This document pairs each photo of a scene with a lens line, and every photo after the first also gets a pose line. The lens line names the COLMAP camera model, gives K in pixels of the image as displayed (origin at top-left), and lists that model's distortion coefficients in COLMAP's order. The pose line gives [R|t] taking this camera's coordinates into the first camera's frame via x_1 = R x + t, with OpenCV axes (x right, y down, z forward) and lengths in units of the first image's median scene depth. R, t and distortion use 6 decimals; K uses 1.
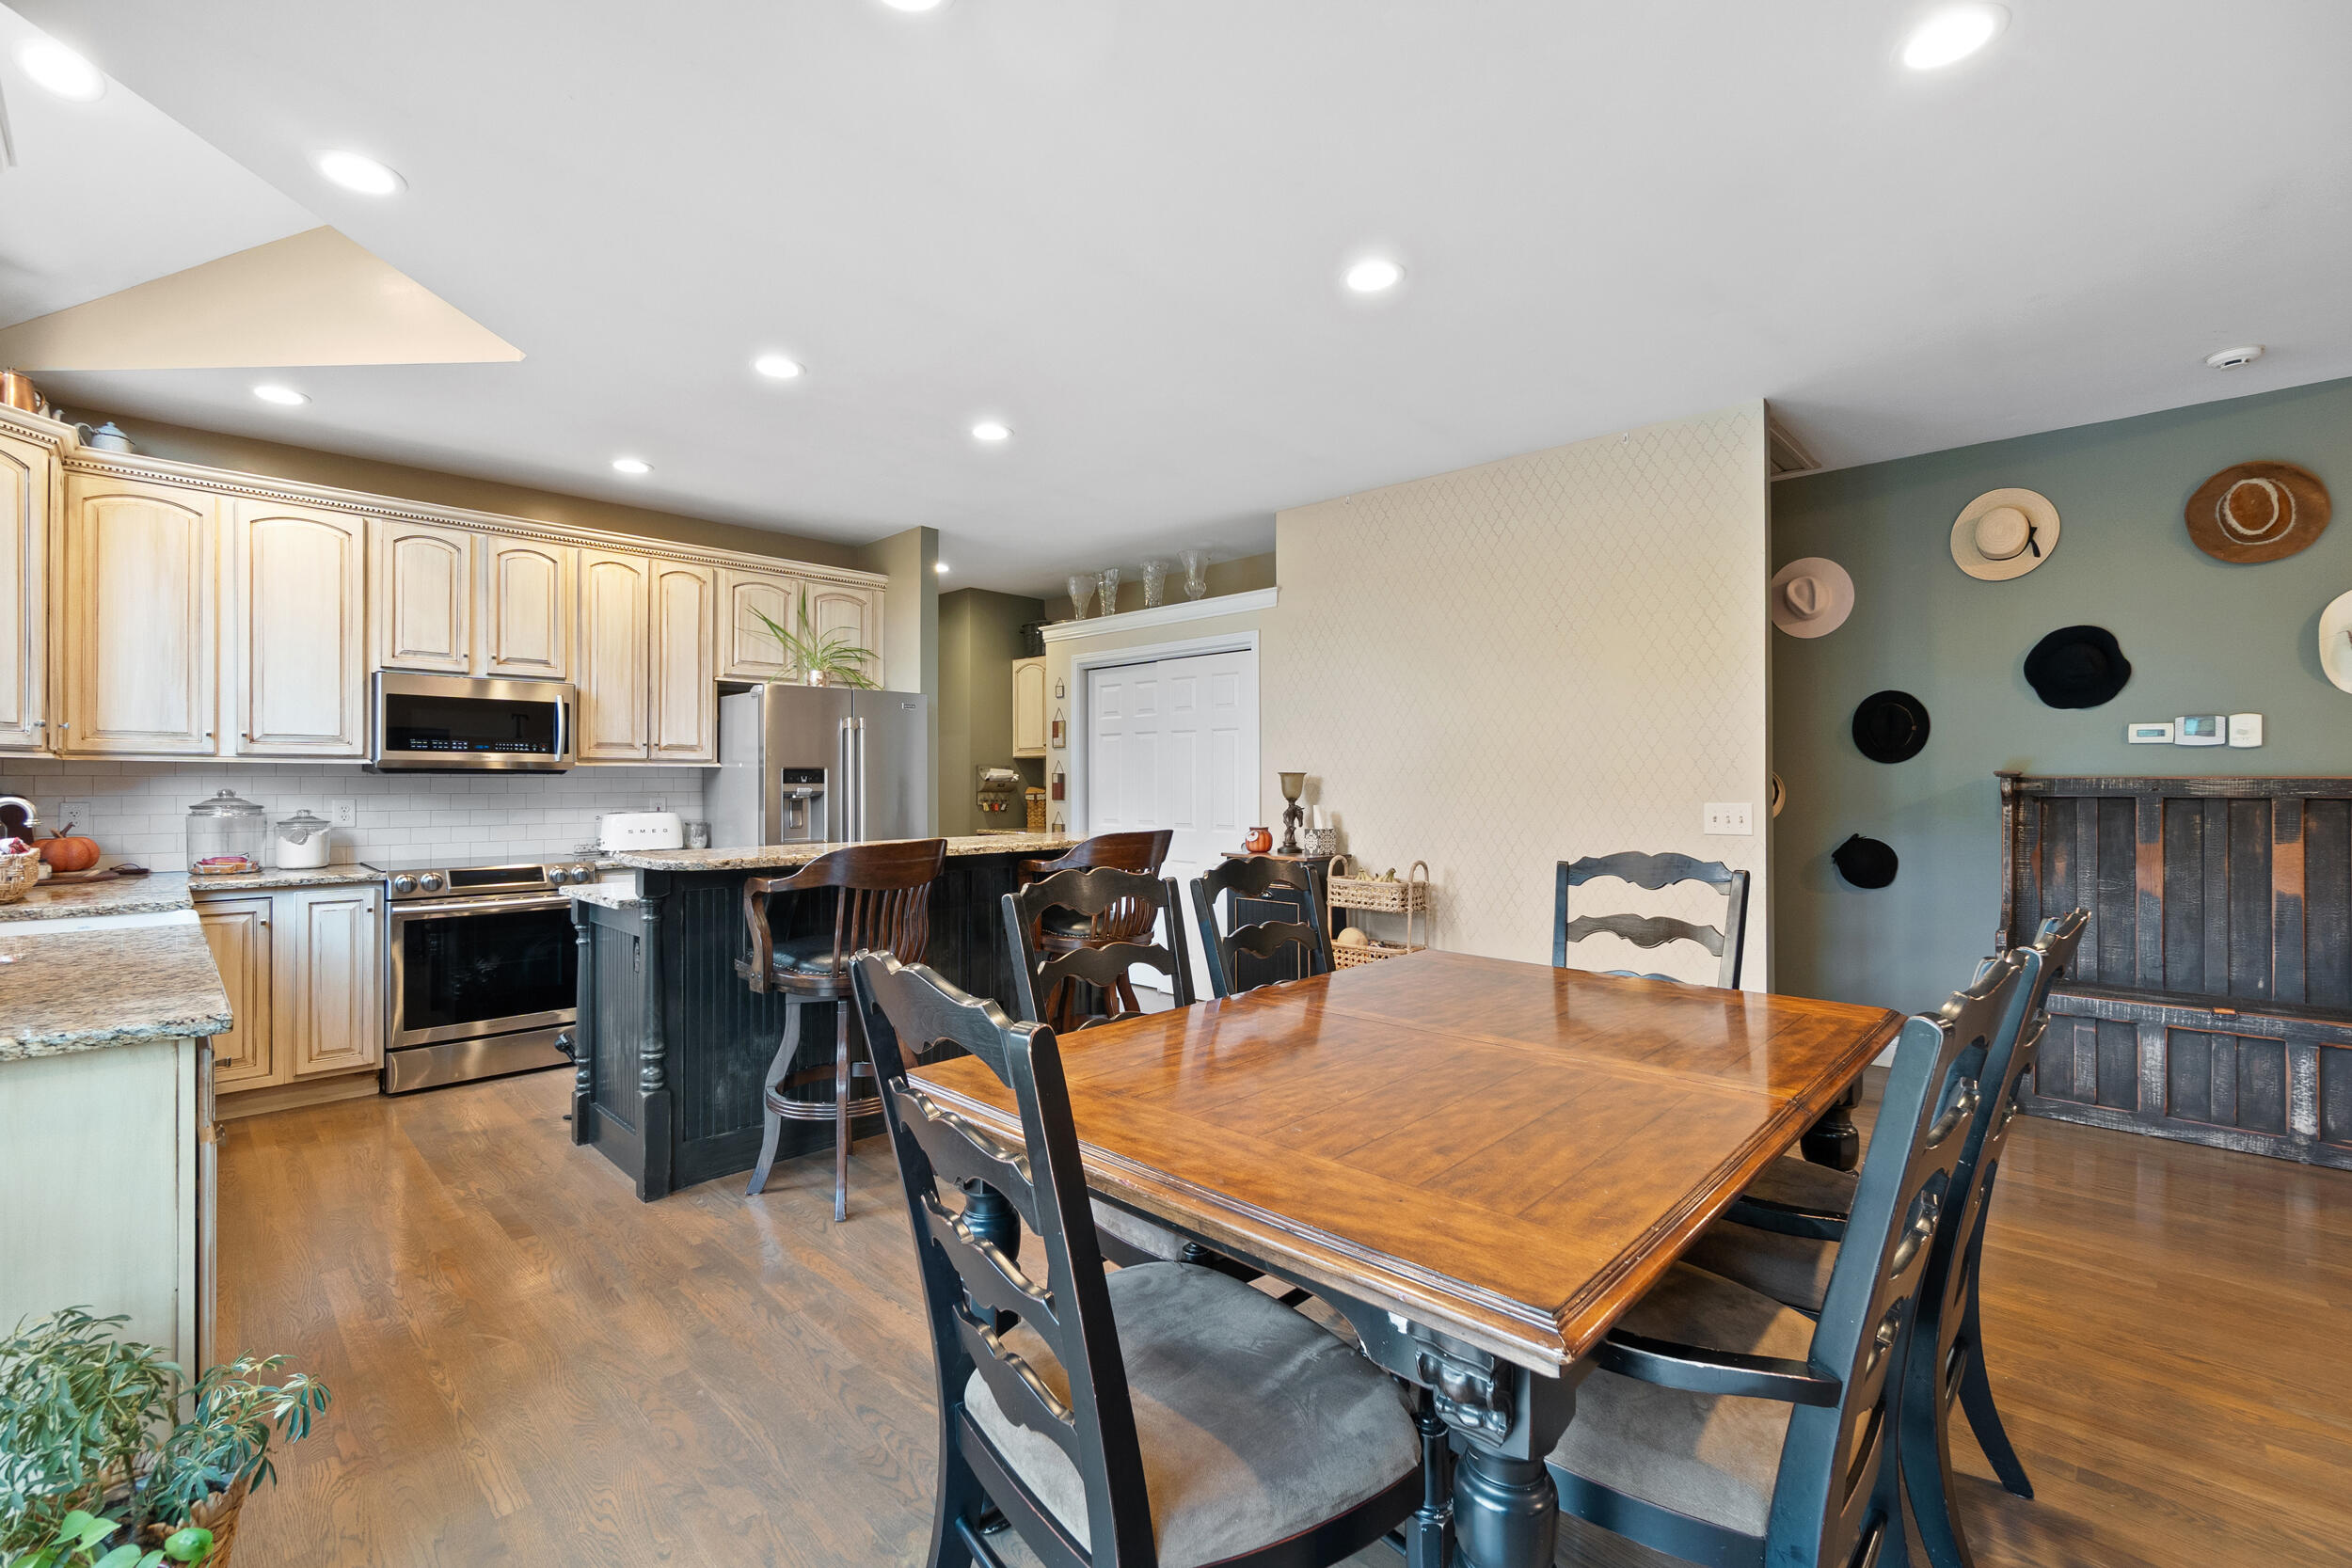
lens RADIAL K [[1010.7, 0, 1167.3], [0, 1010.7, 782.1], [0, 0, 1]] dist [-0.001501, -0.000103]
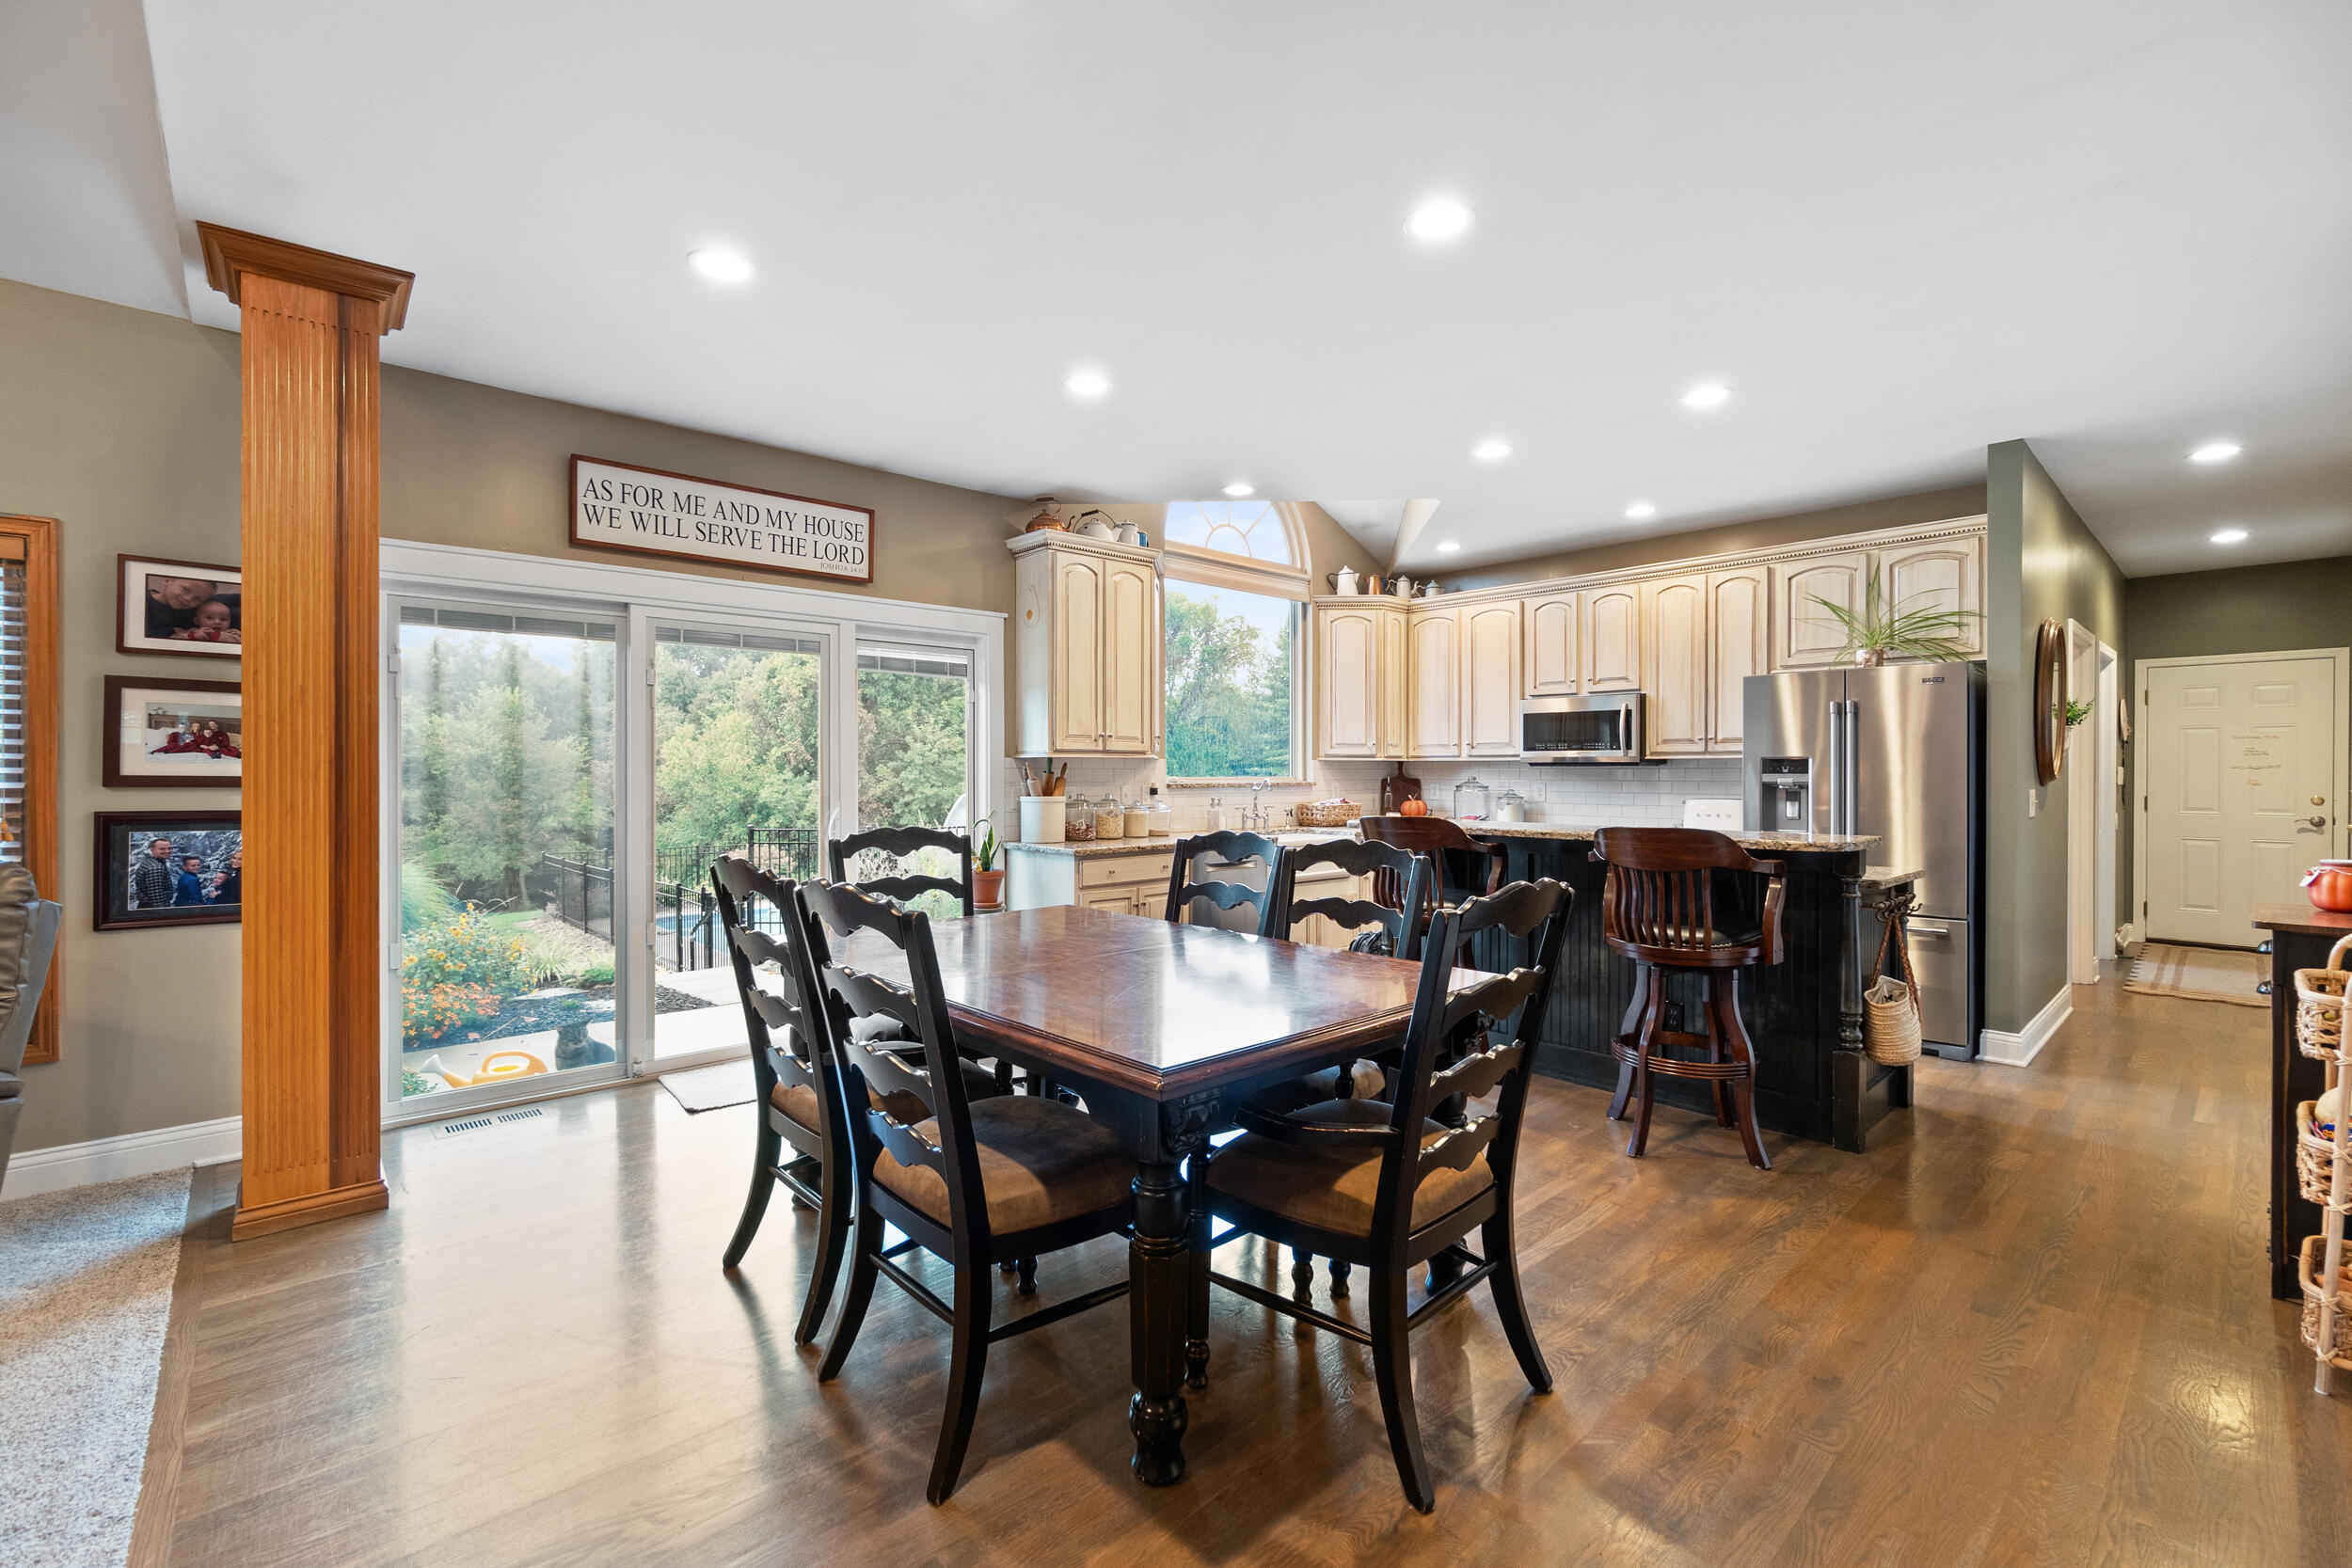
lens RADIAL K [[1001.6, 0, 1165.3], [0, 1001.6, 770.9], [0, 0, 1]] dist [-0.007780, 0.000019]
pose [[-0.054590, -0.001346, -0.998508, 0.703260], [0.000271, 0.999999, -0.001363, 0.000152], [0.998509, -0.000345, -0.054589, 0.507719]]
